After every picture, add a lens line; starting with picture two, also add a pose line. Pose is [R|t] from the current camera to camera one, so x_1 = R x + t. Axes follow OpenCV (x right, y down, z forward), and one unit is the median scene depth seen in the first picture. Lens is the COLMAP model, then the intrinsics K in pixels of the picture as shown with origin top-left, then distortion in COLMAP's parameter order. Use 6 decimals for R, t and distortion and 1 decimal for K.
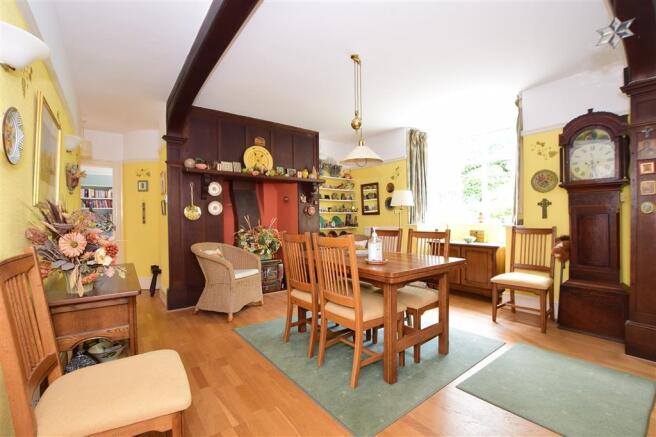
lens RADIAL K [[293.0, 0, 324.7], [0, 293.0, 218.2], [0, 0, 1]] dist [-0.026225, 0.001978]
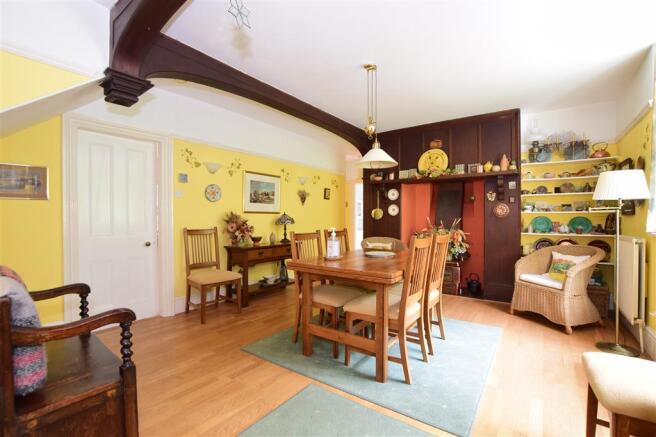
lens RADIAL K [[293.0, 0, 324.1], [0, 293.0, 218.9], [0, 0, 1]] dist [-0.026225, 0.001978]
pose [[0.279619, 0.013747, -0.960013, 0.603856], [-0.005342, 0.999904, 0.012762, -0.008866], [0.960096, 0.001560, 0.279666, 0.310318]]
